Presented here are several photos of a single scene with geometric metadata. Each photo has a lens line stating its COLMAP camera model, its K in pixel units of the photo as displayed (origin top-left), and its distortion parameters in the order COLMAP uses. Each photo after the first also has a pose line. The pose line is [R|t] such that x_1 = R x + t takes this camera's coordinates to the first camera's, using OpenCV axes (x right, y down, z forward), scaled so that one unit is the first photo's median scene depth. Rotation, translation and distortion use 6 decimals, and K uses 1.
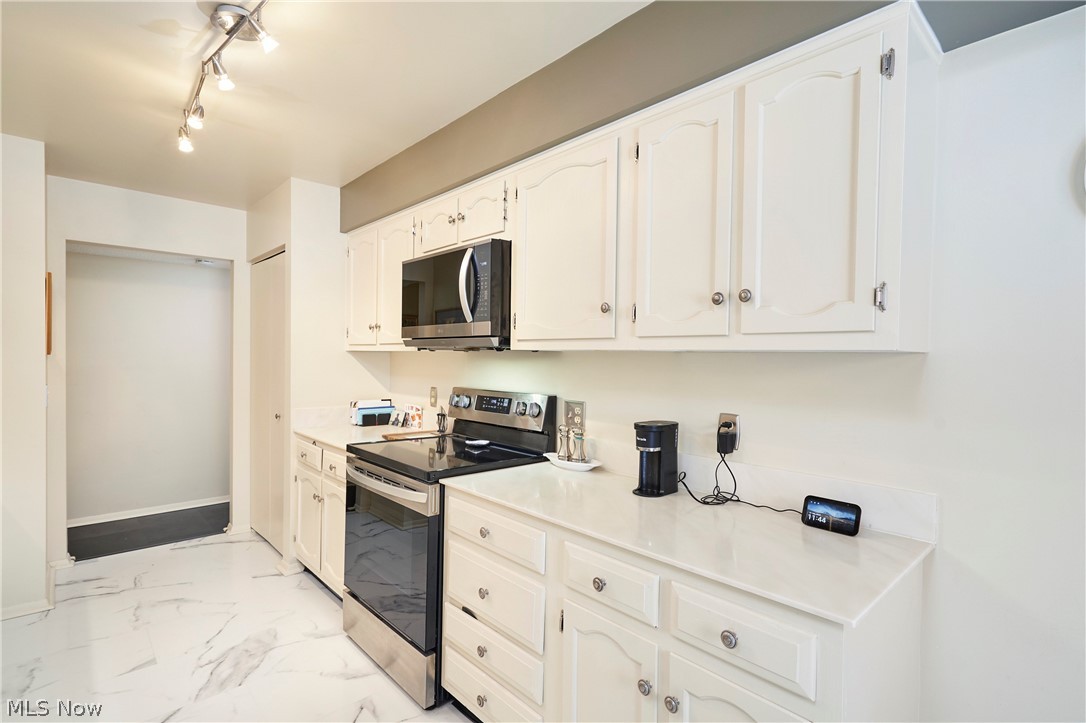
lens RADIAL K [[507.7, 0, 490.8], [0, 507.7, 361.1], [0, 0, 1]] dist [0.002402, 0.000043]
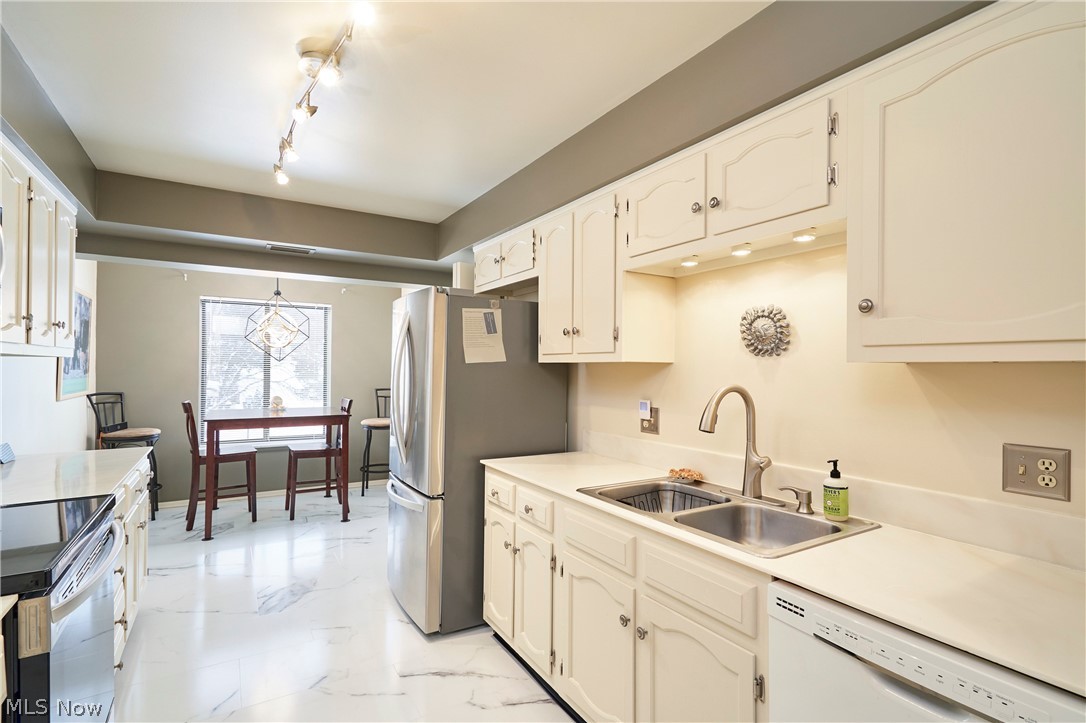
lens RADIAL K [[513.7, 0, 543.0], [0, 513.7, 361.5], [0, 0, 1]] dist [-0.002576, -0.000205]
pose [[0.990550, -0.003655, -0.137104, 0.239052], [0.000873, 0.999793, -0.020346, 0.004879], [0.137150, 0.020035, 0.990348, -0.291429]]
